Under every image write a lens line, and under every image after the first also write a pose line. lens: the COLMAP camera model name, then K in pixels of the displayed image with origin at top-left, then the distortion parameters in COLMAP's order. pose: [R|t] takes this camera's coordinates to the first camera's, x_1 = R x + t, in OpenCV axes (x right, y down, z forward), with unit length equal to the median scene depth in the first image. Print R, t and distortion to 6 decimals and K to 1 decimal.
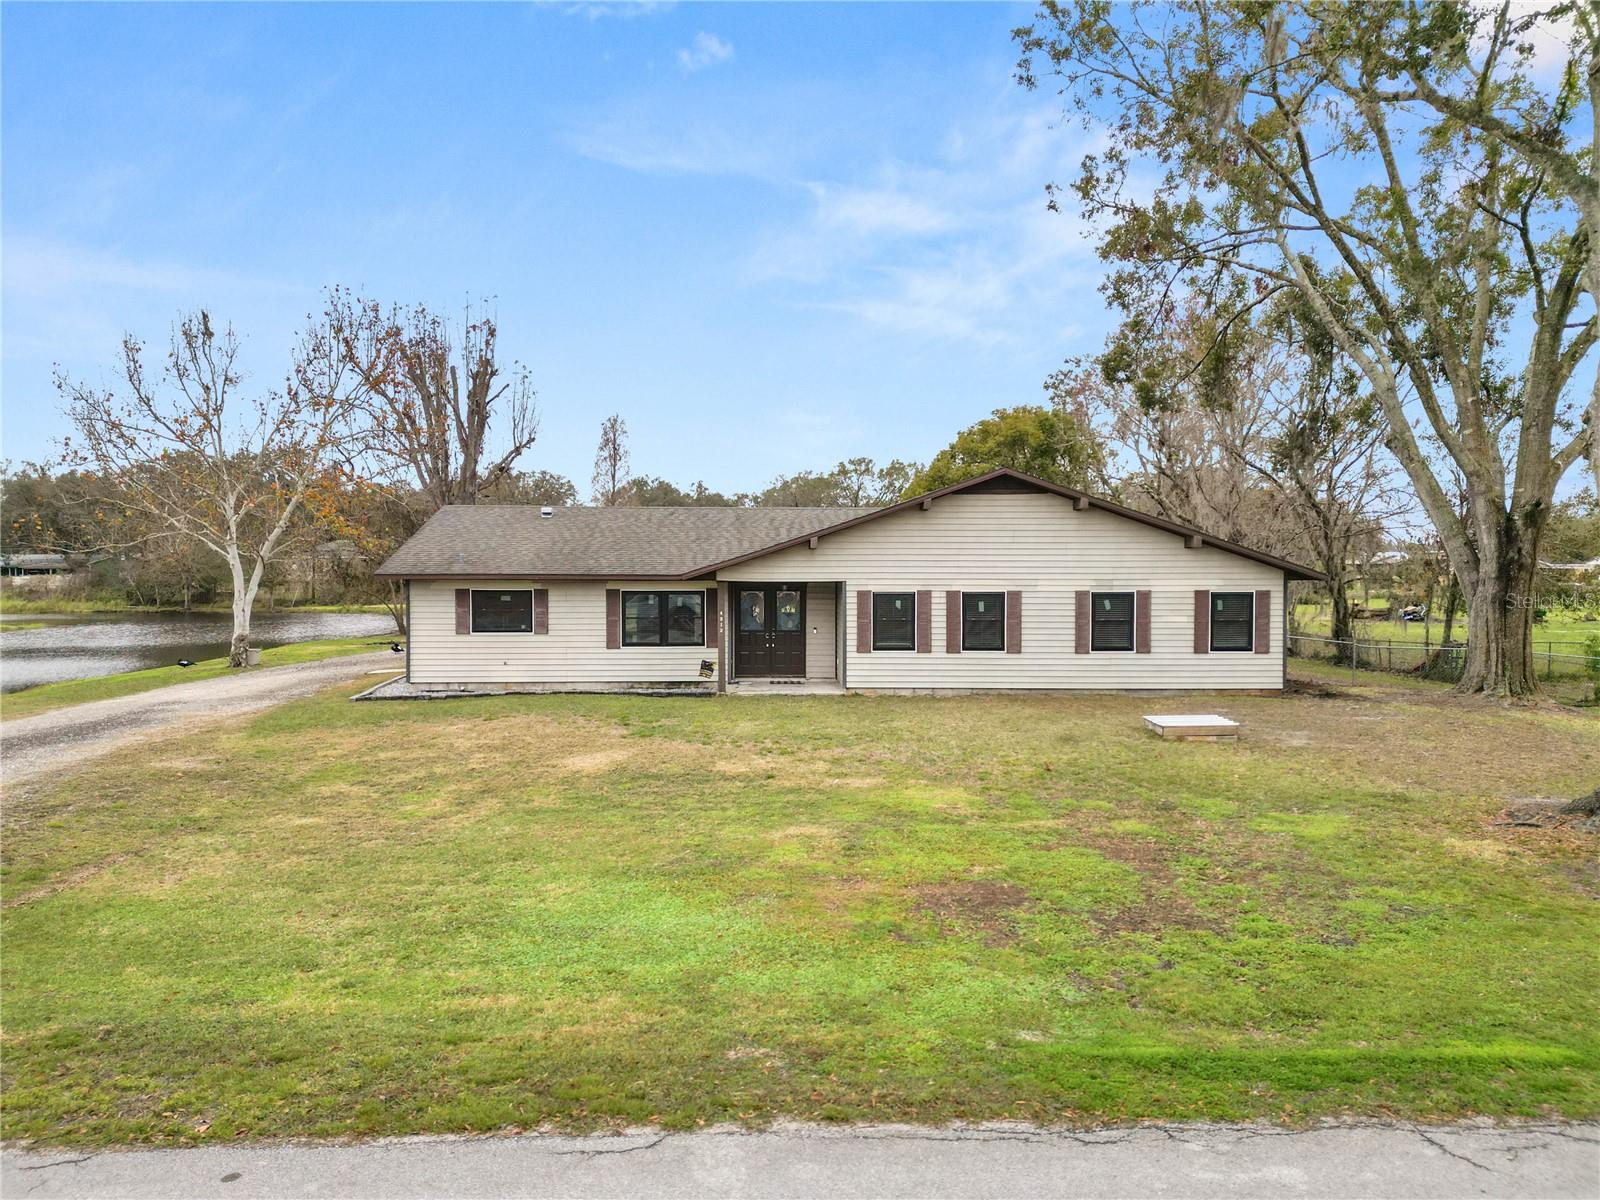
lens RADIAL K [[1123.0, 0, 800.0], [0, 1123.0, 600.0], [0, 0, 1]] dist [0.147095, -0.235251]
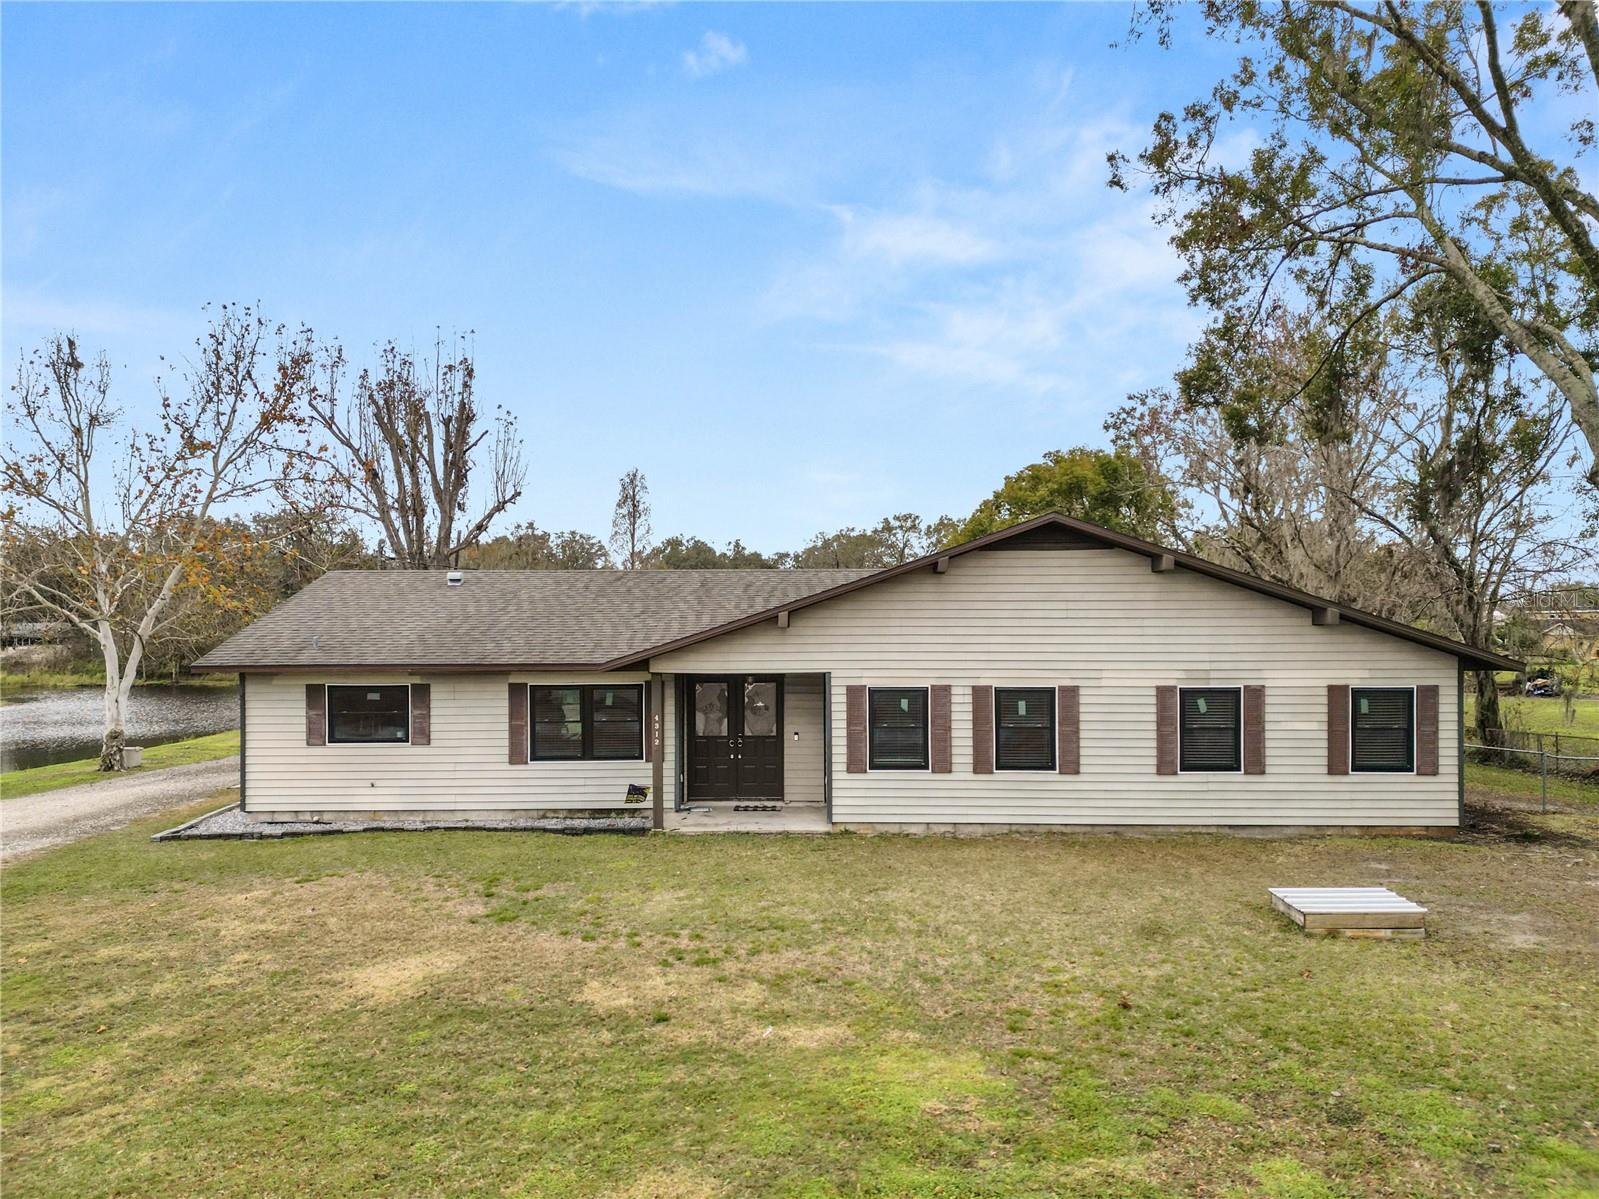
lens RADIAL K [[1161.2, 0, 798.4], [0, 1161.2, 642.4], [0, 0, 1]] dist [0.097804, -0.103197]
pose [[0.999009, -0.004402, -0.044298, 0.052751], [0.003643, 0.999846, -0.017189, -0.023596], [0.044367, 0.017011, 0.998870, 0.259789]]
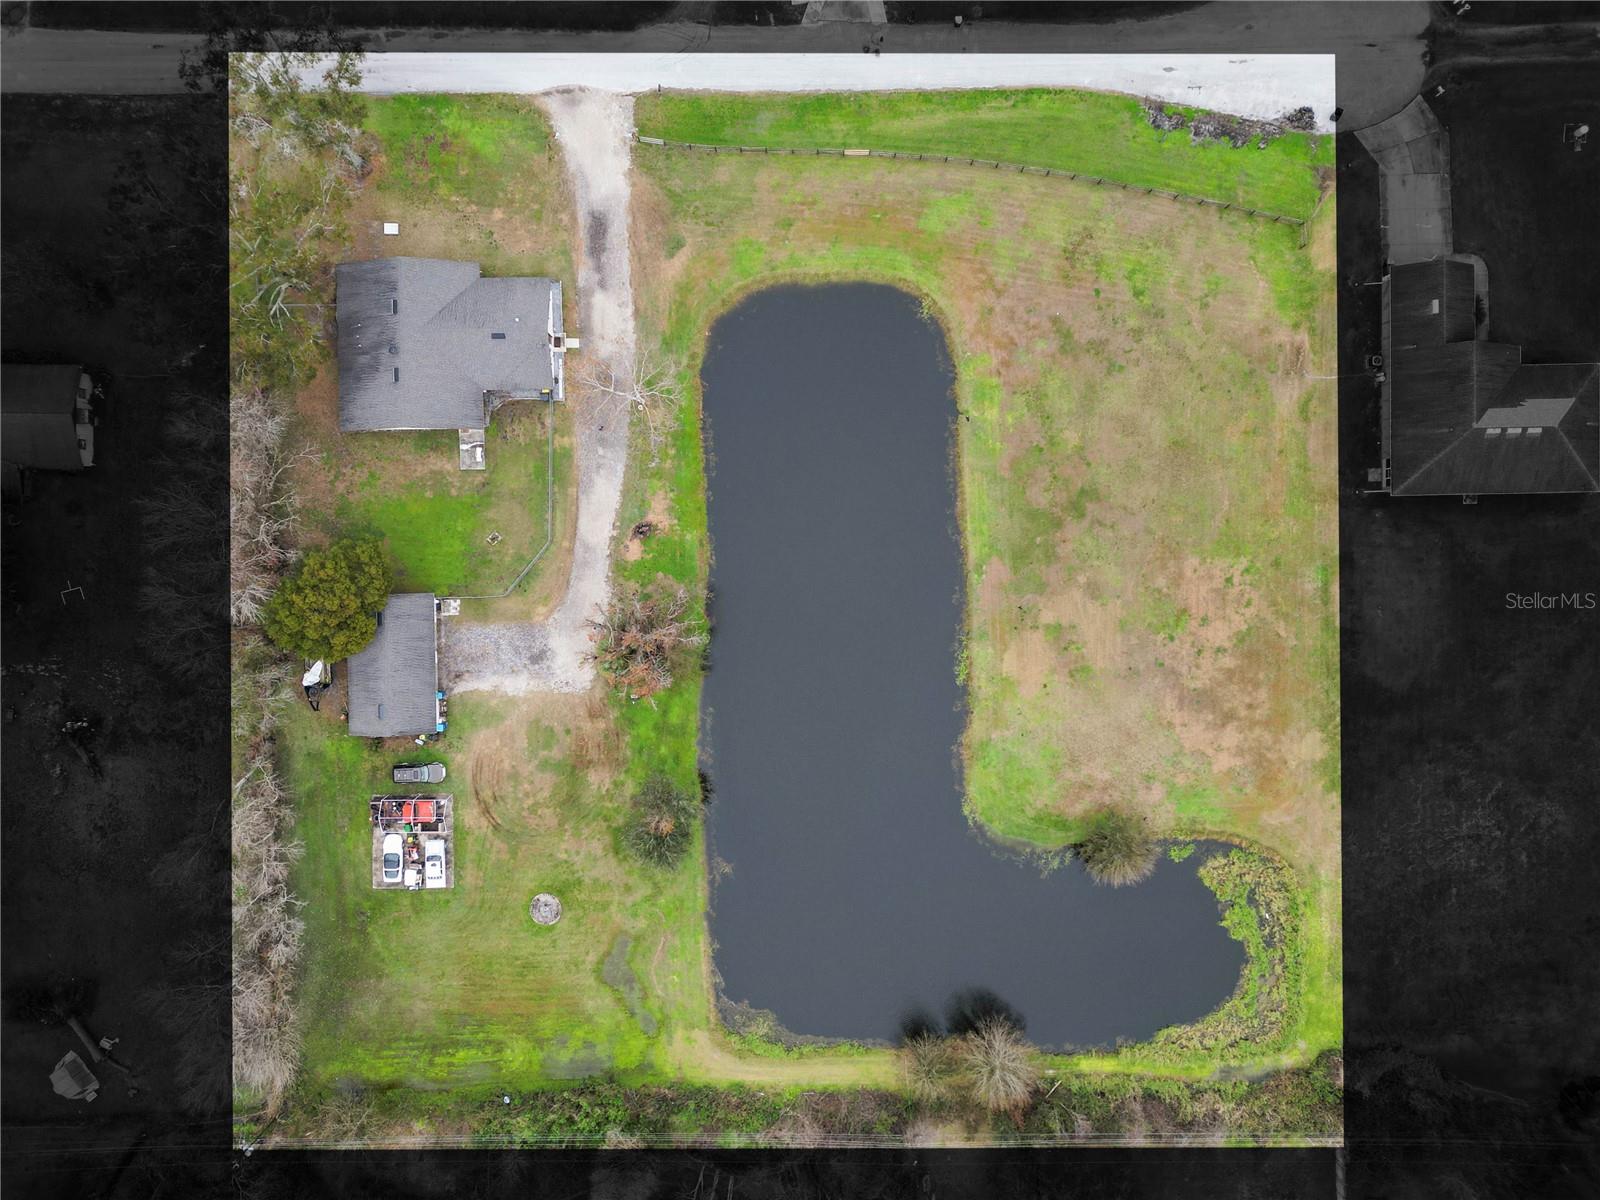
lens RADIAL K [[1108.8, 0, 795.6], [0, 1108.8, 603.2], [0, 0, 1]] dist [0.088134, -0.082327]
pose [[-0.999856, -0.016888, 0.001820, -1.373753], [0.002577, -0.044921, 0.998987, -4.491584], [-0.016789, 0.998848, 0.044958, 2.087482]]
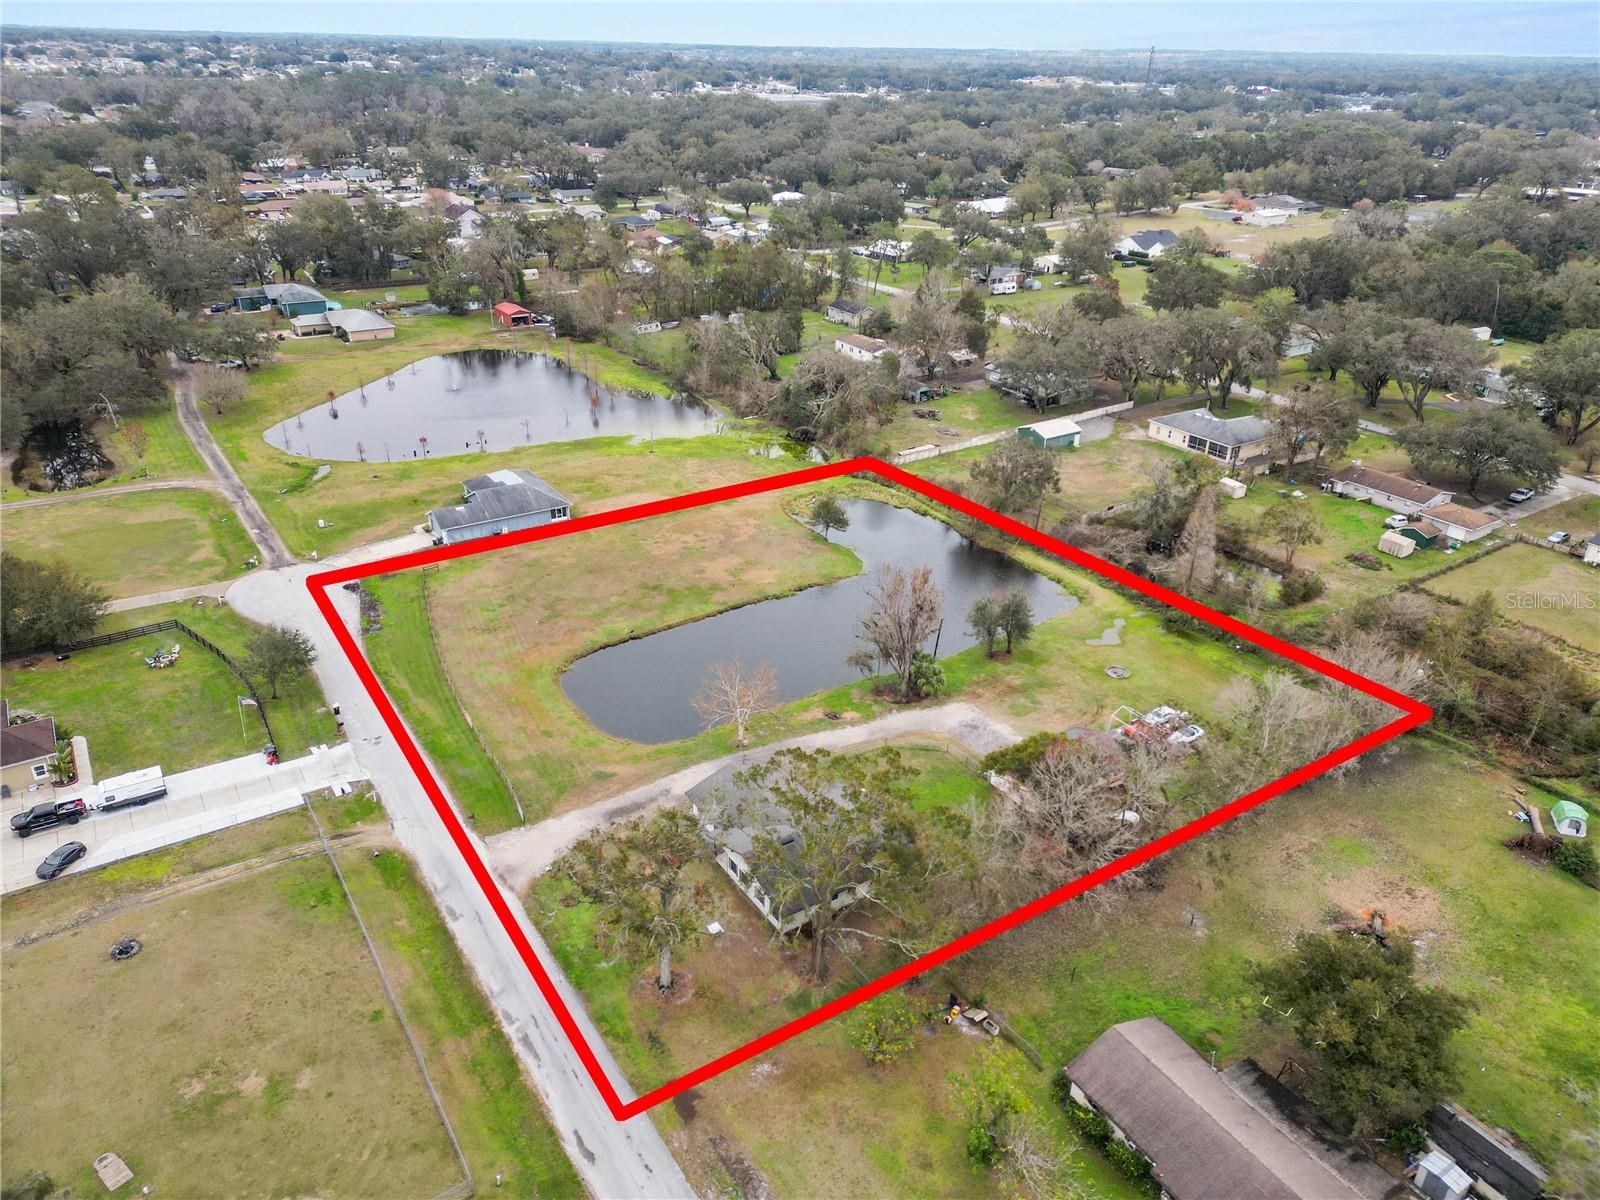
lens RADIAL K [[1097.8, 0, 805.6], [0, 1097.8, 624.4], [0, 0, 1]] dist [0.072448, -0.082108]
pose [[0.534157, 0.398285, -0.745684, 3.036462], [-0.045123, 0.894239, 0.445309, -2.724858], [0.844180, -0.204218, 0.495636, -0.688343]]
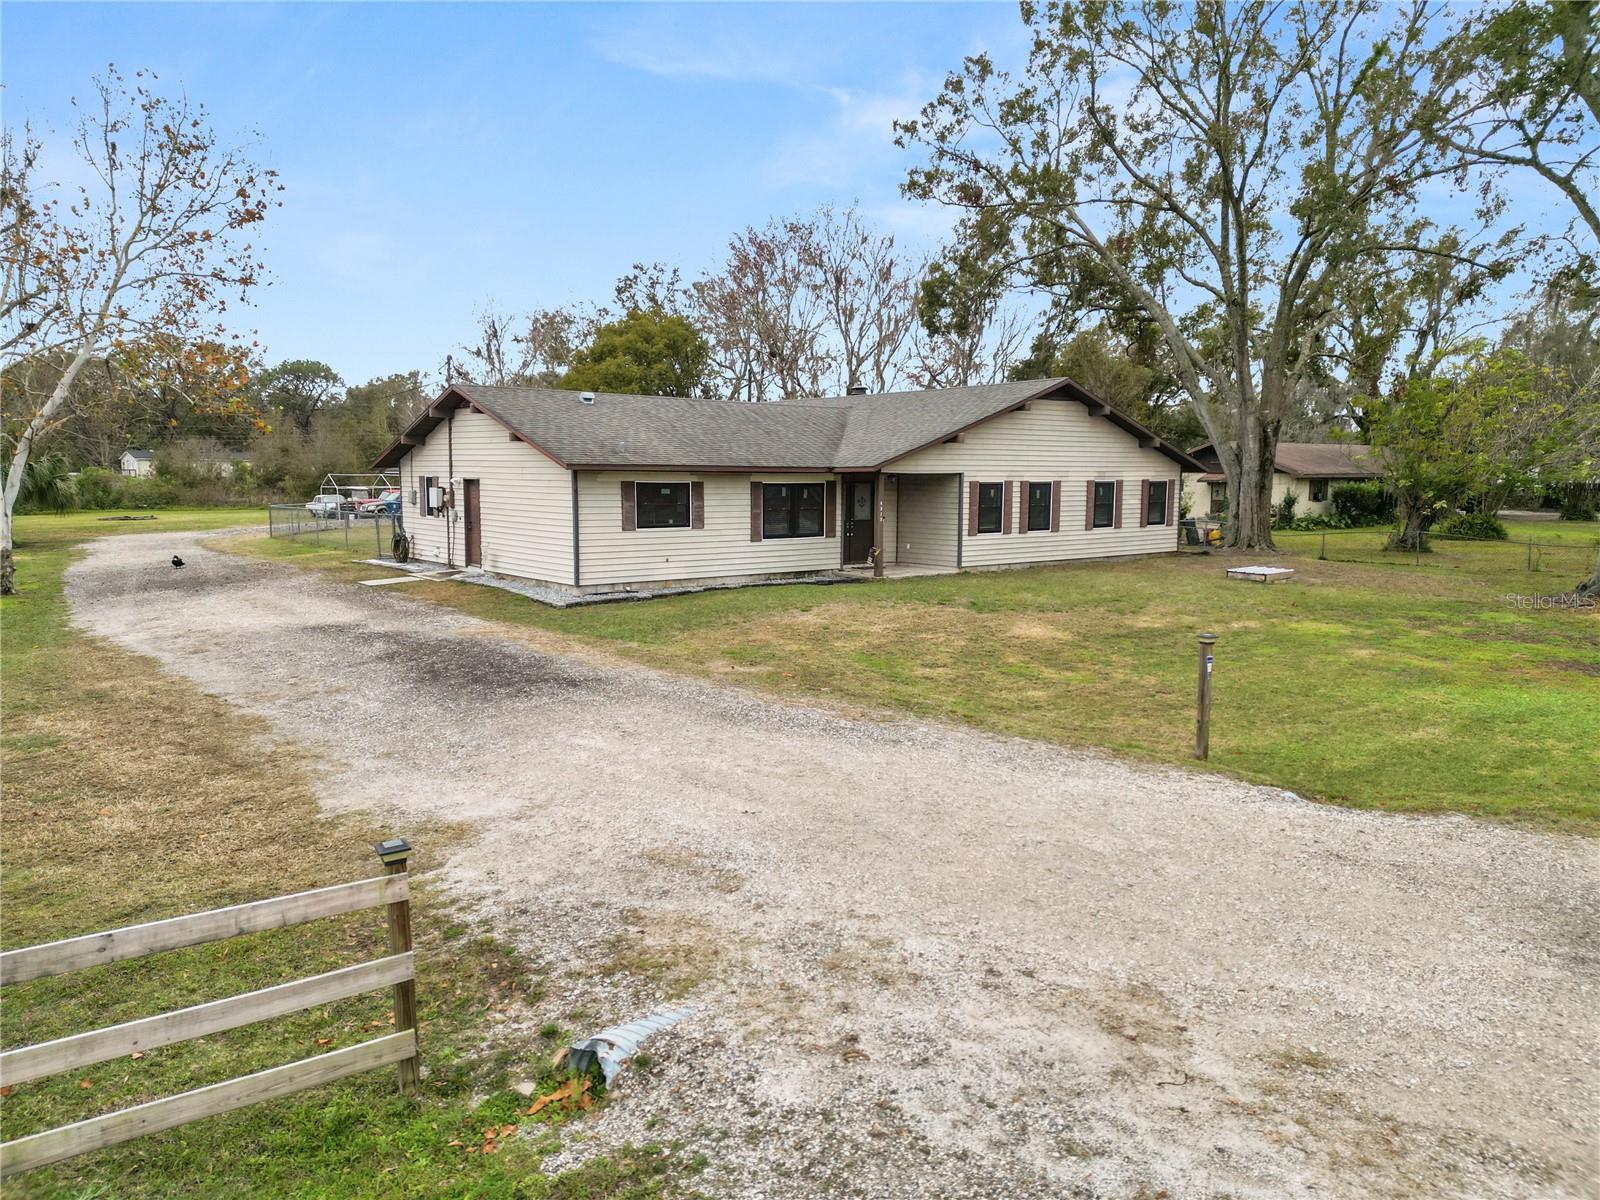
lens RADIAL K [[1108.1, 0, 797.4], [0, 1108.1, 606.6], [0, 0, 1]] dist [0.078933, -0.065104]
pose [[0.791629, -0.071246, 0.606833, -0.776375], [0.014574, 0.995098, 0.097819, 0.005424], [-0.610828, -0.068592, 0.788787, 0.206105]]
